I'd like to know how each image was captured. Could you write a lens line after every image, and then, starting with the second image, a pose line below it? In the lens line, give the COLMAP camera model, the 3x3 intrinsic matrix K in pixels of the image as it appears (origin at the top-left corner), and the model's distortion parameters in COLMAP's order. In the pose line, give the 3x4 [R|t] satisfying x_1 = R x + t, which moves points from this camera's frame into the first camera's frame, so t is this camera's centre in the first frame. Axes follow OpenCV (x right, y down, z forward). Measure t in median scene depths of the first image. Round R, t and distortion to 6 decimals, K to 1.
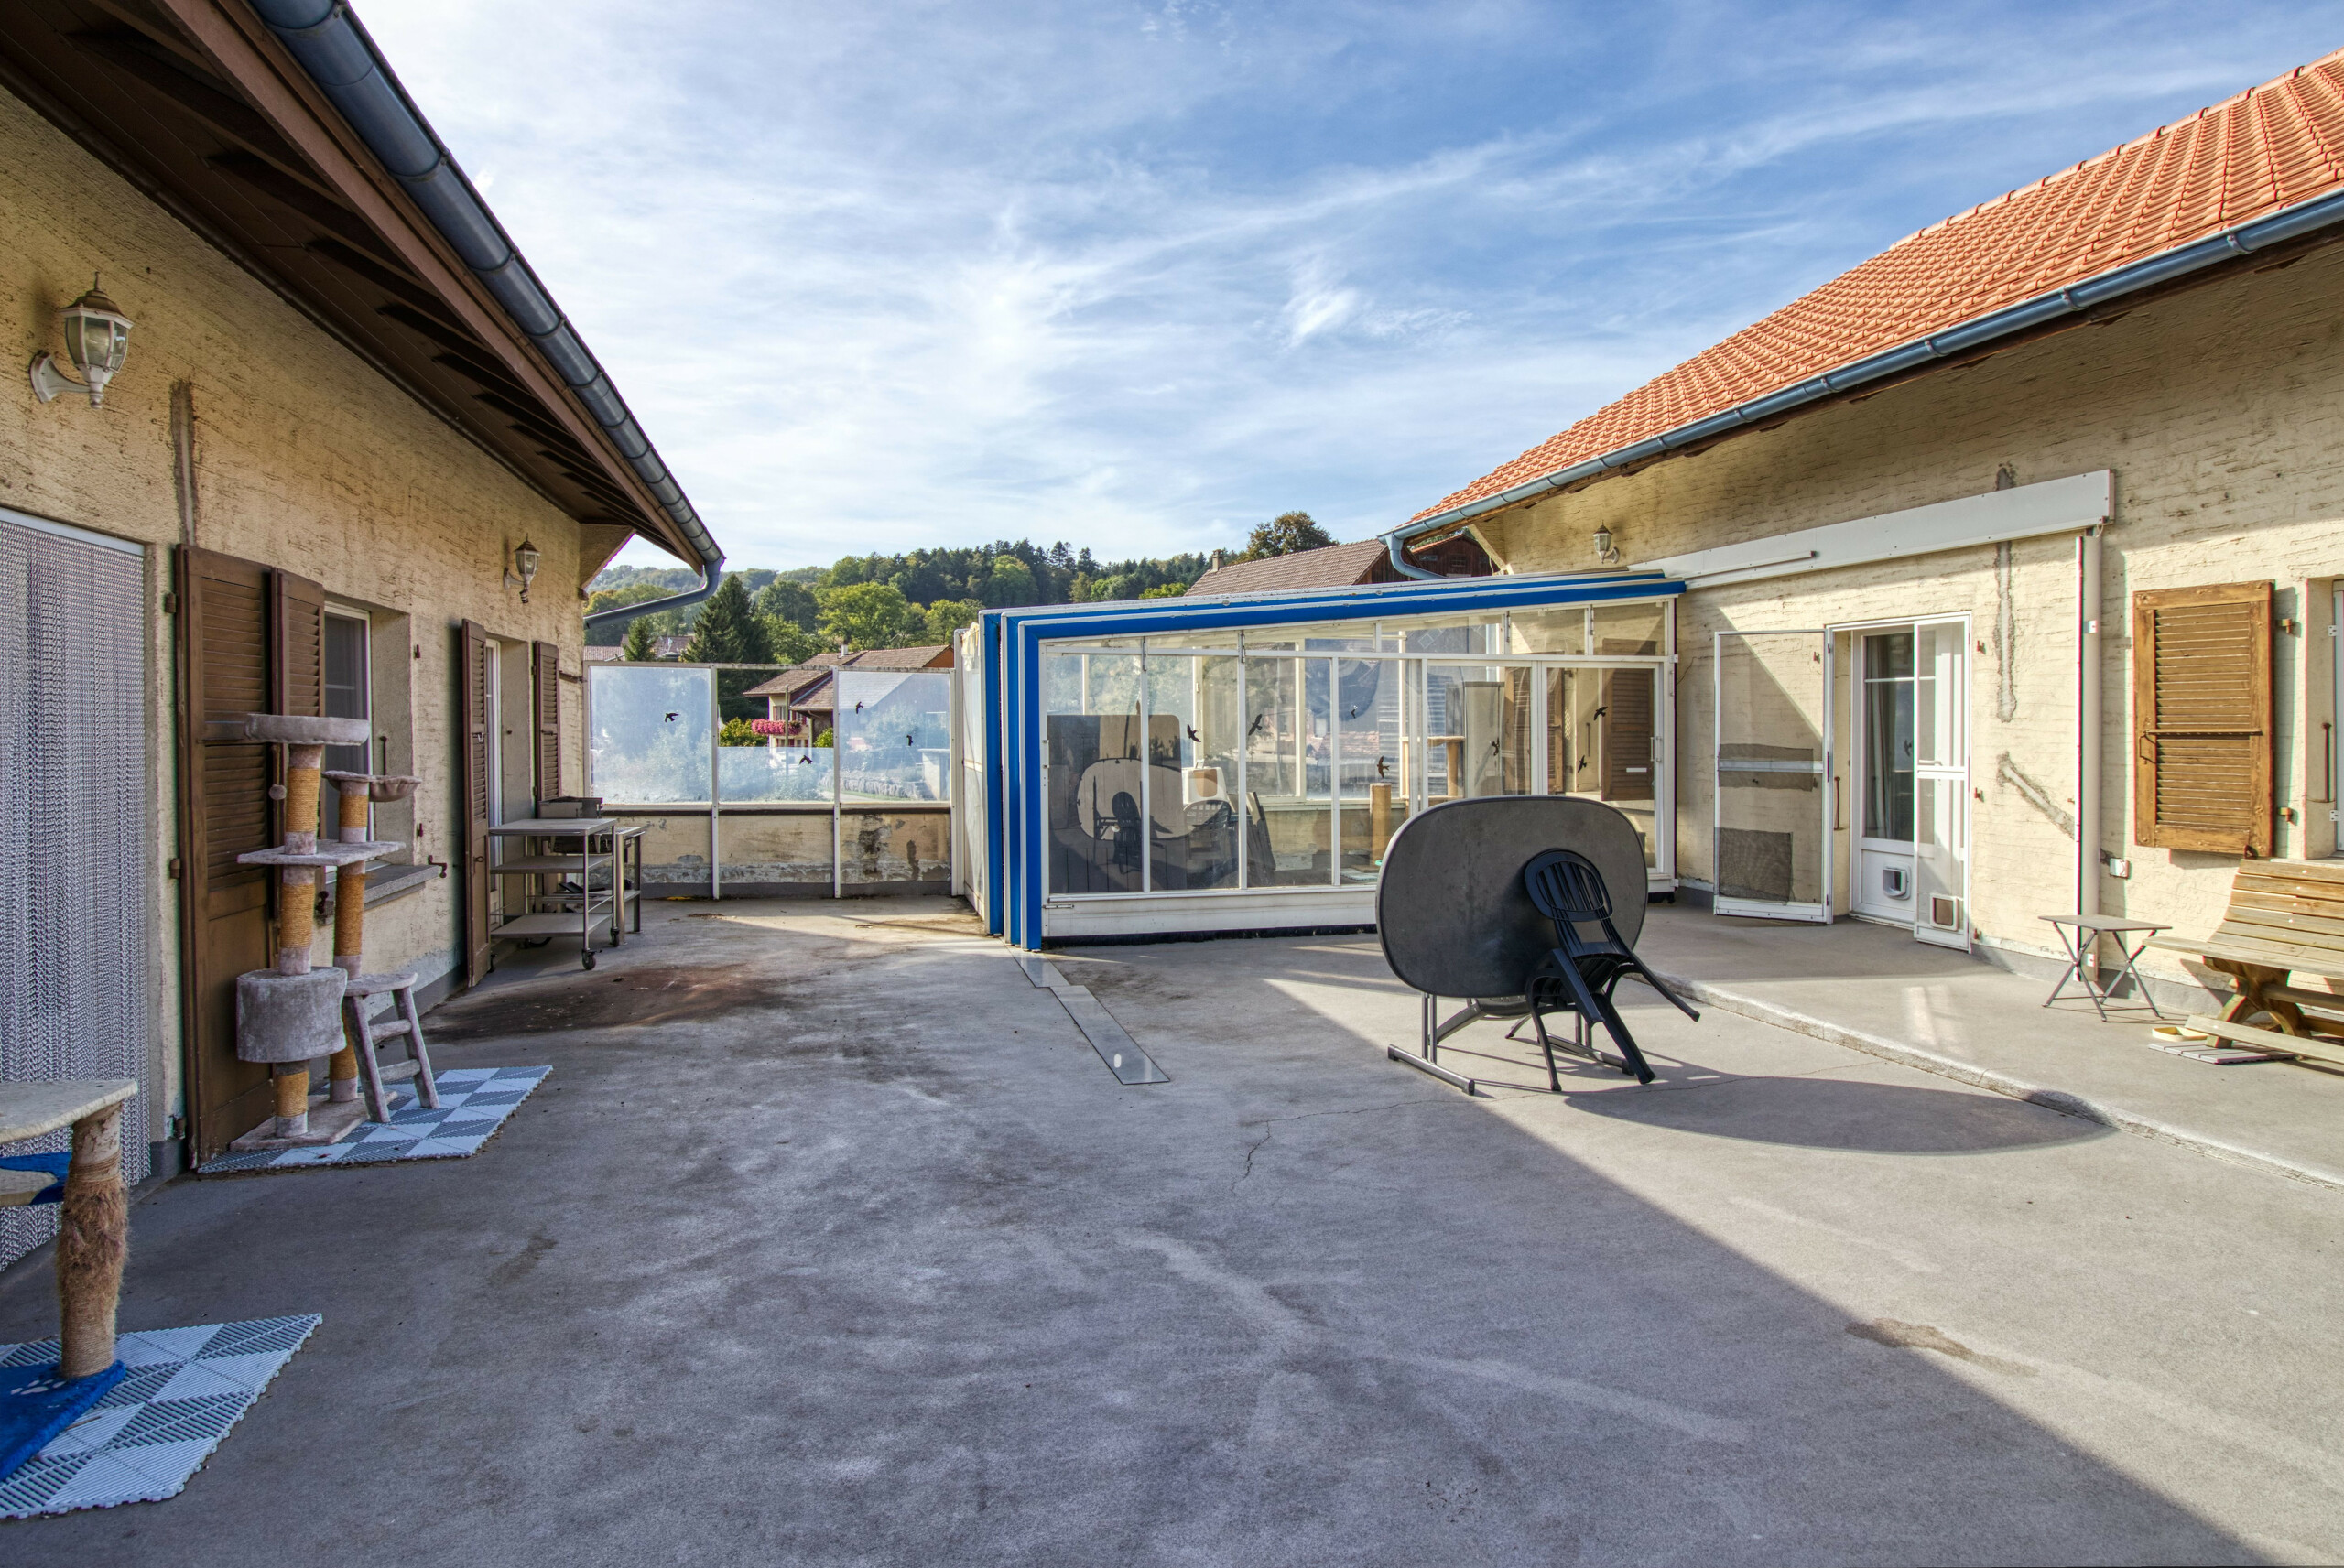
lens RADIAL K [[1306.6, 0, 1175.9], [0, 1306.6, 761.4], [0, 0, 1]] dist [0.001254, -0.008961]
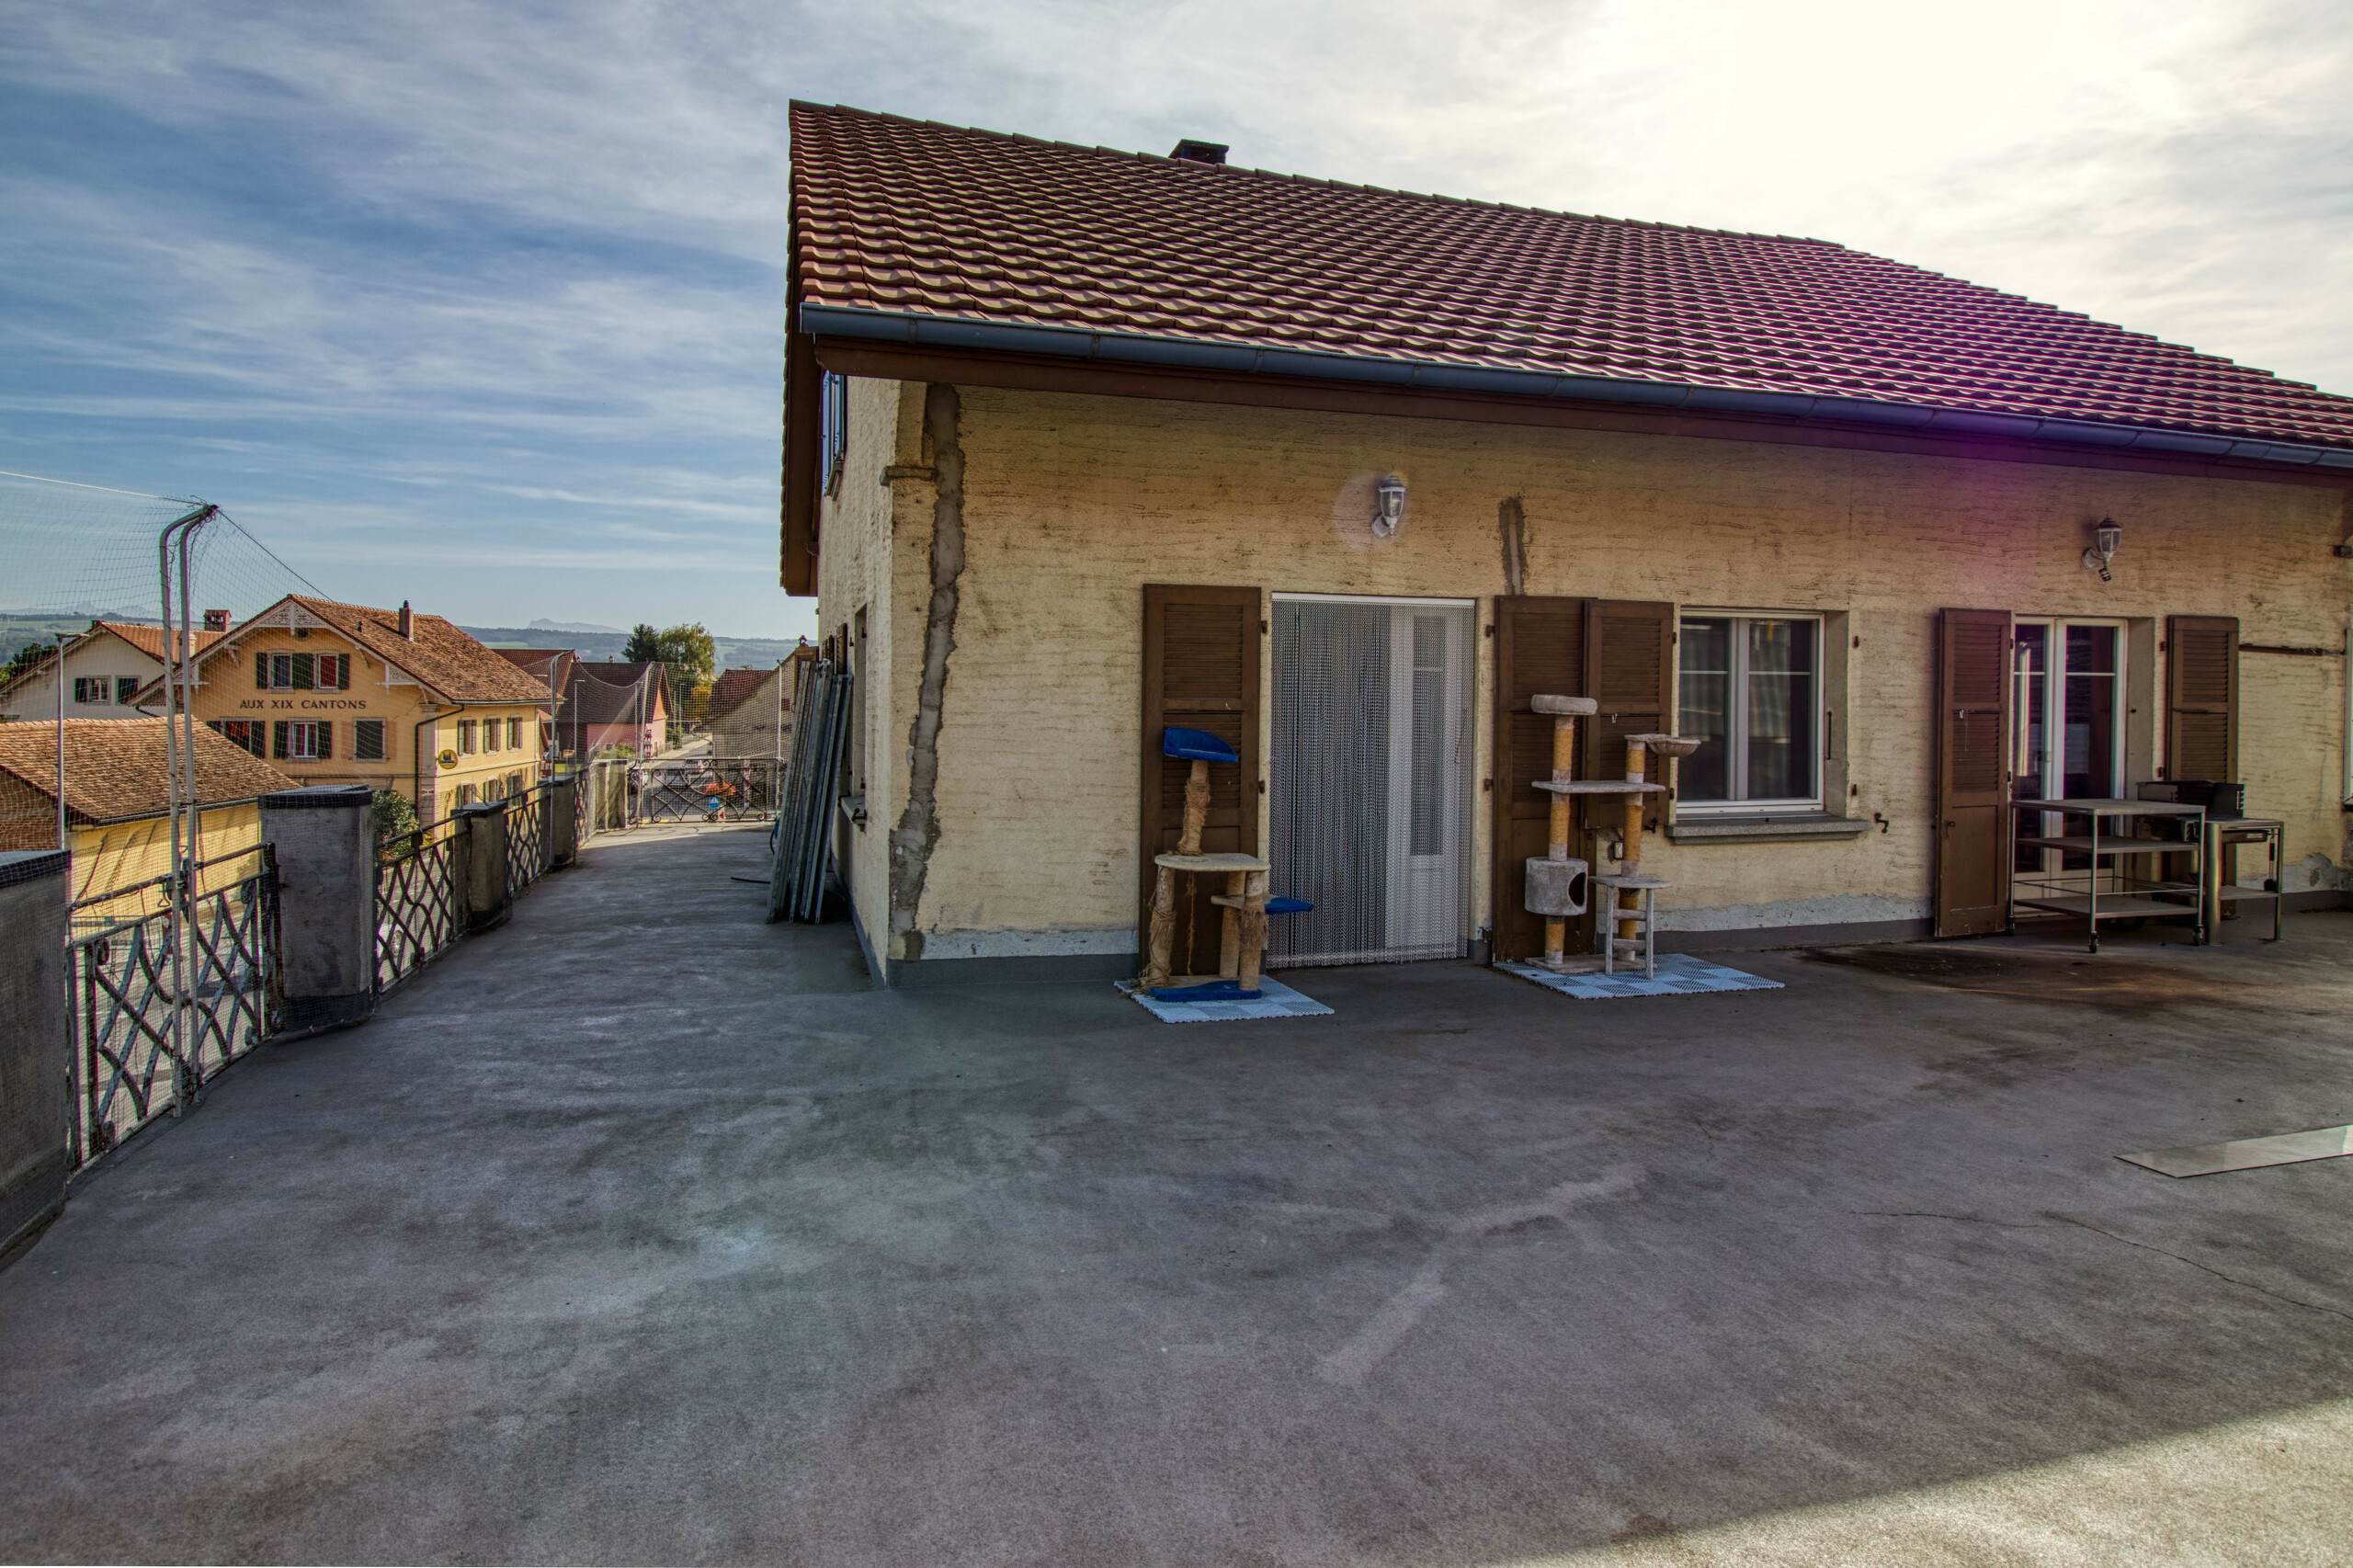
lens RADIAL K [[1311.7, 0, 1211.5], [0, 1311.7, 722.0], [0, 0, 1]] dist [0.001254, -0.008961]
pose [[0.056561, 0.012933, -0.998315, 1.051177], [-0.030147, 0.999482, 0.011240, -0.009940], [0.997944, 0.029460, 0.056922, 0.597503]]
